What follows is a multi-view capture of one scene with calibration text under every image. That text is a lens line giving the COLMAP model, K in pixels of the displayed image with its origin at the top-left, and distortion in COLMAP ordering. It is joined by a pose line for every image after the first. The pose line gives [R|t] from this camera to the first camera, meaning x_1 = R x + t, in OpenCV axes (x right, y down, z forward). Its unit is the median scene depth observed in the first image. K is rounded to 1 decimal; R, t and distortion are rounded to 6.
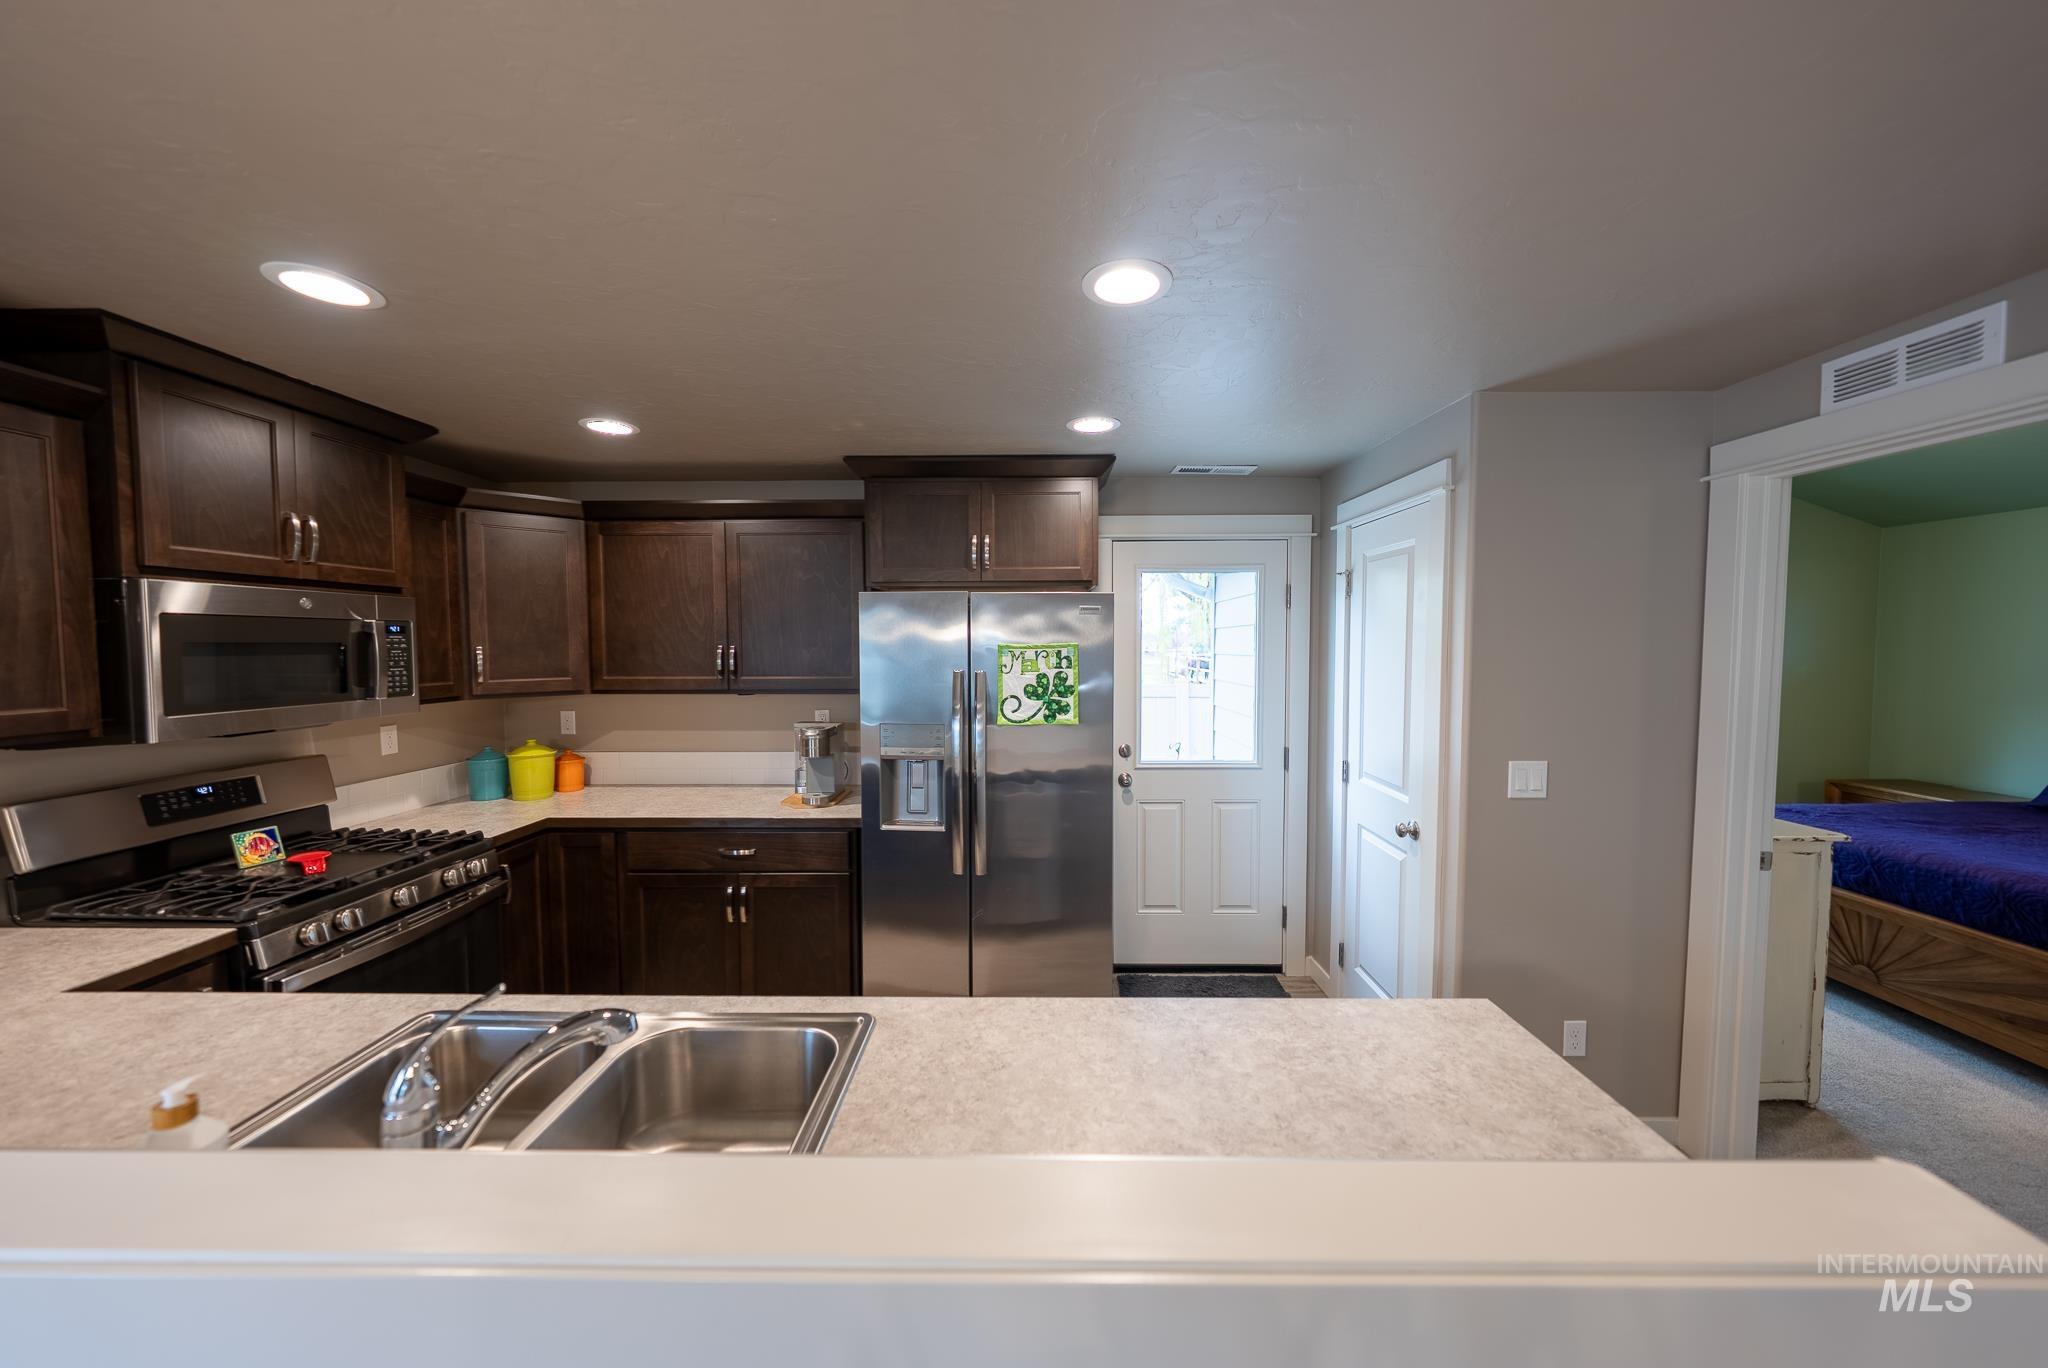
lens RADIAL K [[705.7, 0, 1030.1], [0, 705.7, 673.8], [0, 0, 1]] dist [-0.002619, 0.000170]
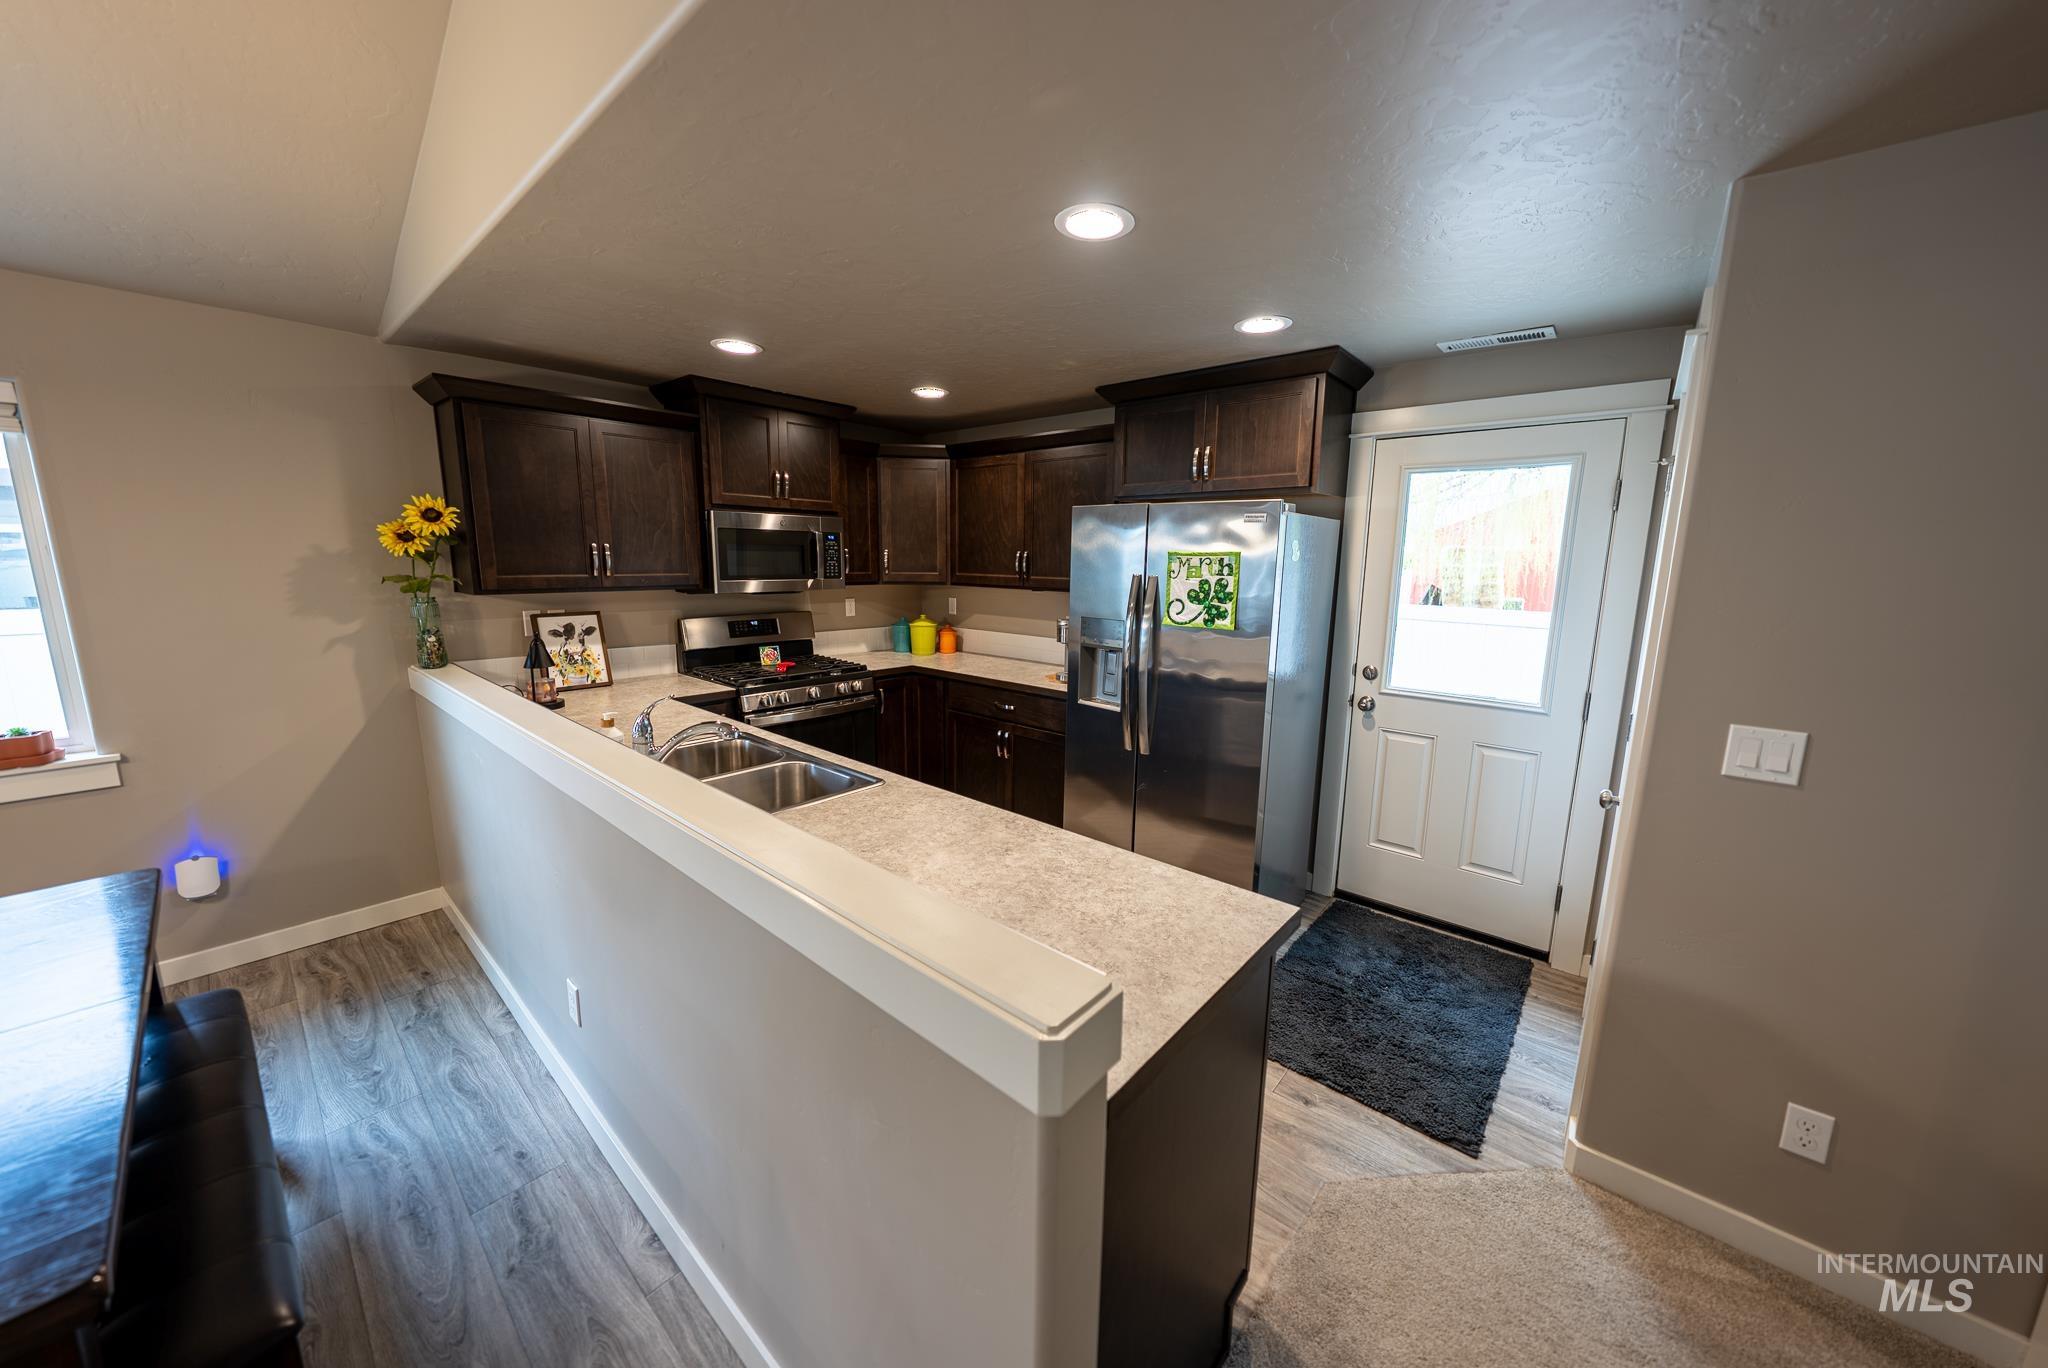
lens RADIAL K [[705.7, 0, 1029.4], [0, 705.7, 671.3], [0, 0, 1]] dist [-0.002619, 0.000170]
pose [[0.765080, 0.118867, -0.632869, 0.499852], [-0.045471, 0.990334, 0.131036, 0.009019], [0.642328, -0.071476, 0.763090, 0.010457]]
